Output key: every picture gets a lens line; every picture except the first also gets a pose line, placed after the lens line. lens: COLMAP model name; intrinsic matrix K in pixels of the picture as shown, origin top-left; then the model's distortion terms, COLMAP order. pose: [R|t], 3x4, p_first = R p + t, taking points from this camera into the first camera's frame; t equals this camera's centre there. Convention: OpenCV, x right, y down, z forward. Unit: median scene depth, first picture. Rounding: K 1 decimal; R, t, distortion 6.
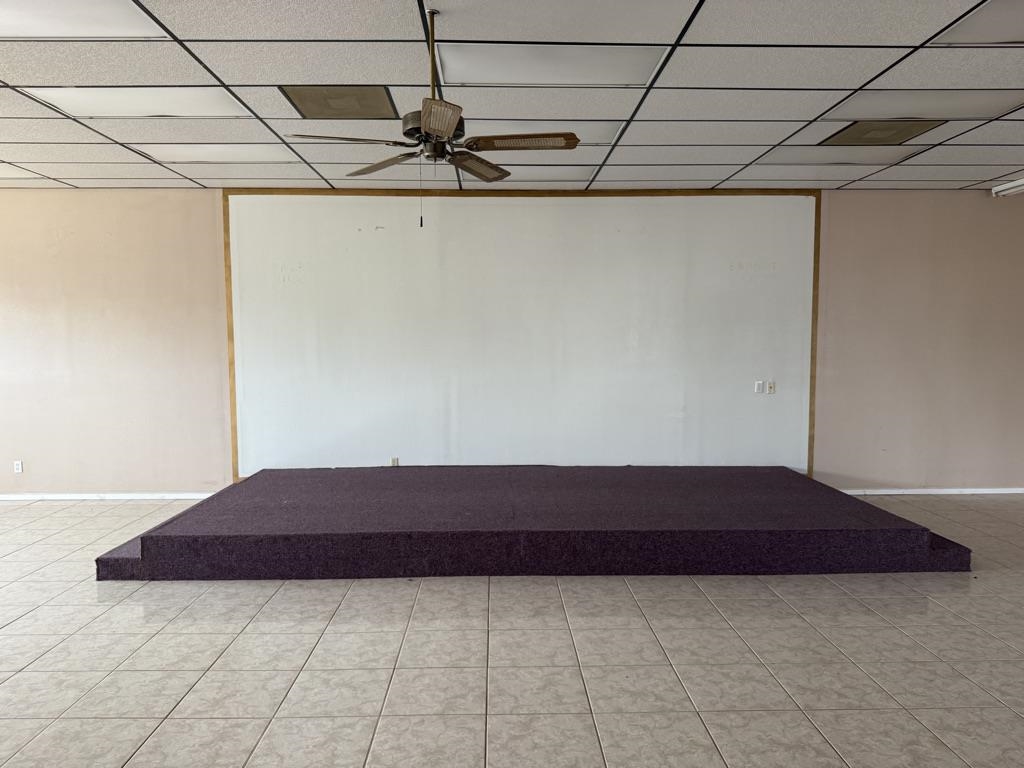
lens RADIAL K [[720.6, 0, 515.1], [0, 720.6, 388.1], [0, 0, 1]] dist [0.003677, -0.012048]
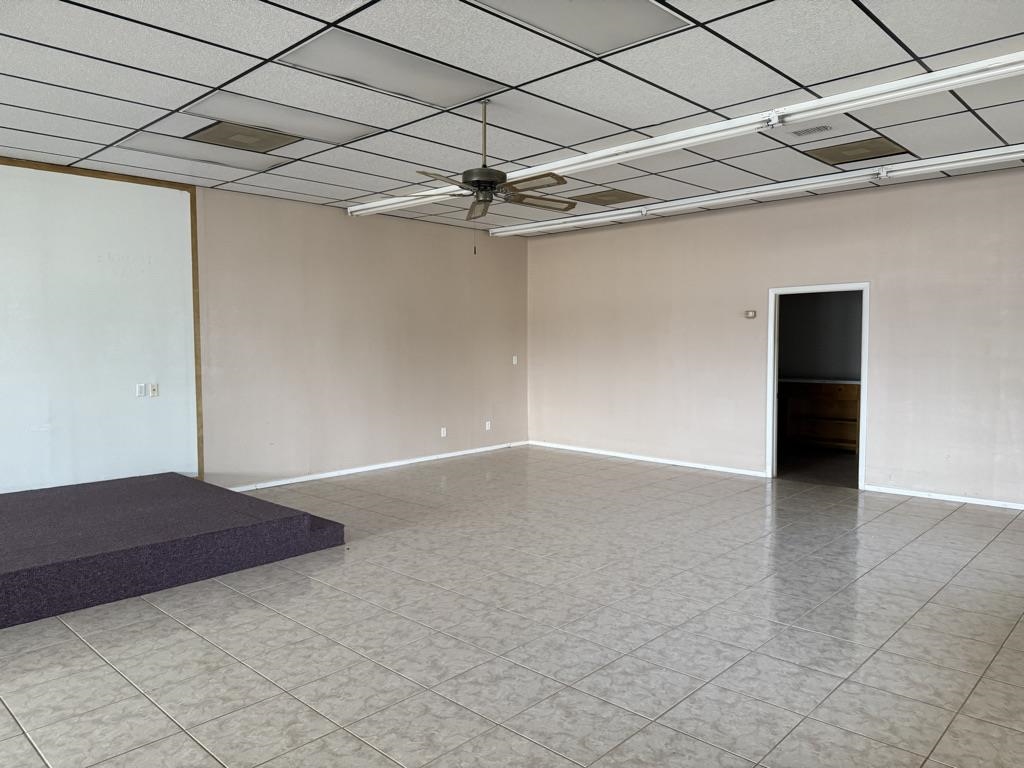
lens RADIAL K [[720.6, 0, 515.1], [0, 720.6, 388.1], [0, 0, 1]] dist [0.003677, -0.012048]
pose [[0.701940, -0.046731, 0.710701, 0.035002], [0.046022, 0.998736, 0.020216, -0.001238], [-0.710748, 0.018517, 0.703203, 0.011512]]
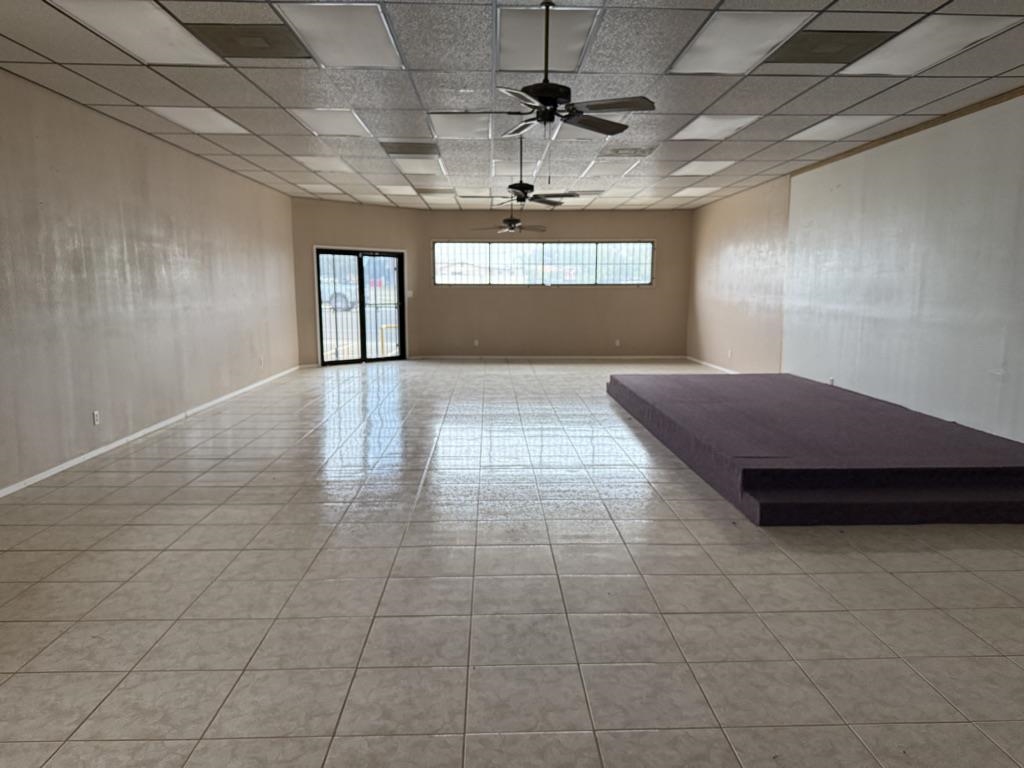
lens RADIAL K [[720.6, 0, 515.1], [0, 720.6, 388.1], [0, 0, 1]] dist [0.003677, -0.012048]
pose [[0.021511, 0.148675, -0.988652, 2.275728], [-0.064787, 0.987010, 0.147018, -0.063043], [0.997667, 0.060889, 0.030864, 0.954407]]
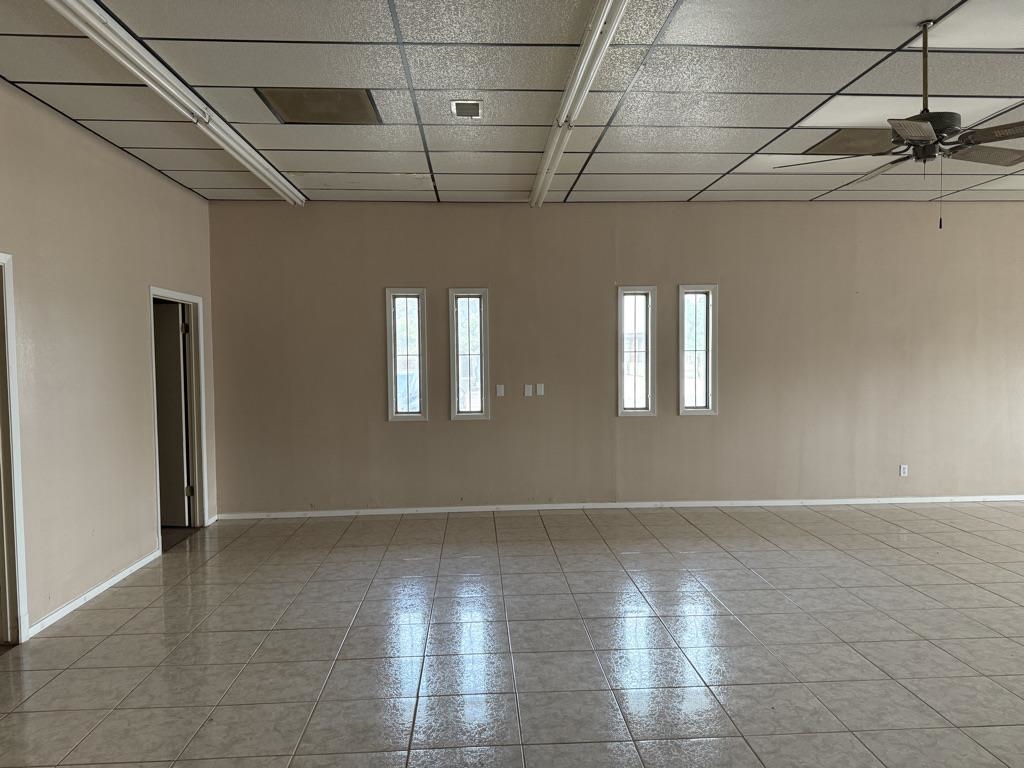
lens RADIAL K [[720.6, 0, 515.1], [0, 720.6, 388.1], [0, 0, 1]] dist [0.003677, -0.012048]
pose [[-0.999187, 0.015047, -0.037413, 1.611627], [0.011064, 0.994468, 0.104457, -0.124100], [0.038778, 0.103958, -0.993825, 2.033941]]
